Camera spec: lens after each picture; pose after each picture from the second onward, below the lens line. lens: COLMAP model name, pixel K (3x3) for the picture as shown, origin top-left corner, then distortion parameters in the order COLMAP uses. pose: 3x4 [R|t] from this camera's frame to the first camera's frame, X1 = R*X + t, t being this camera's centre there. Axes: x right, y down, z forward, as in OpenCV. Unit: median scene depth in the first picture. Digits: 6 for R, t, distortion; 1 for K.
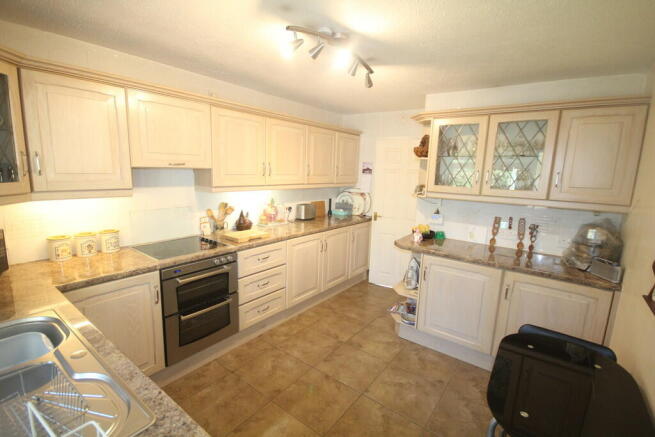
lens RADIAL K [[303.9, 0, 327.0], [0, 303.9, 218.4], [0, 0, 1]] dist [0.001397, 0.000283]
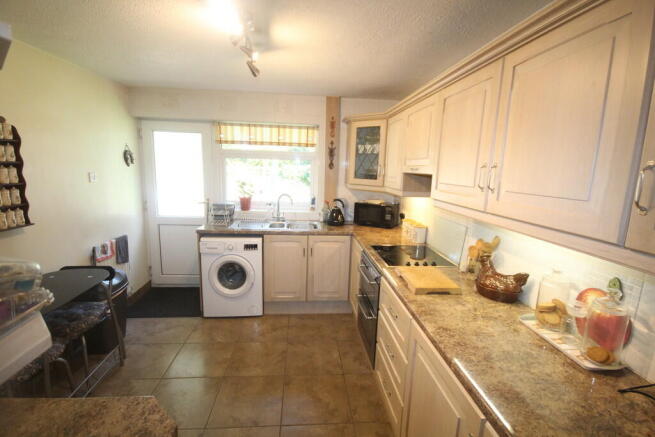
lens RADIAL K [[303.9, 0, 326.4], [0, 303.9, 218.2], [0, 0, 1]] dist [0.001397, 0.000283]
pose [[-0.744577, 0.066202, -0.664245, 0.377139], [-0.159259, 0.948719, 0.273072, -0.258277], [0.648260, 0.309110, -0.695852, 1.581799]]
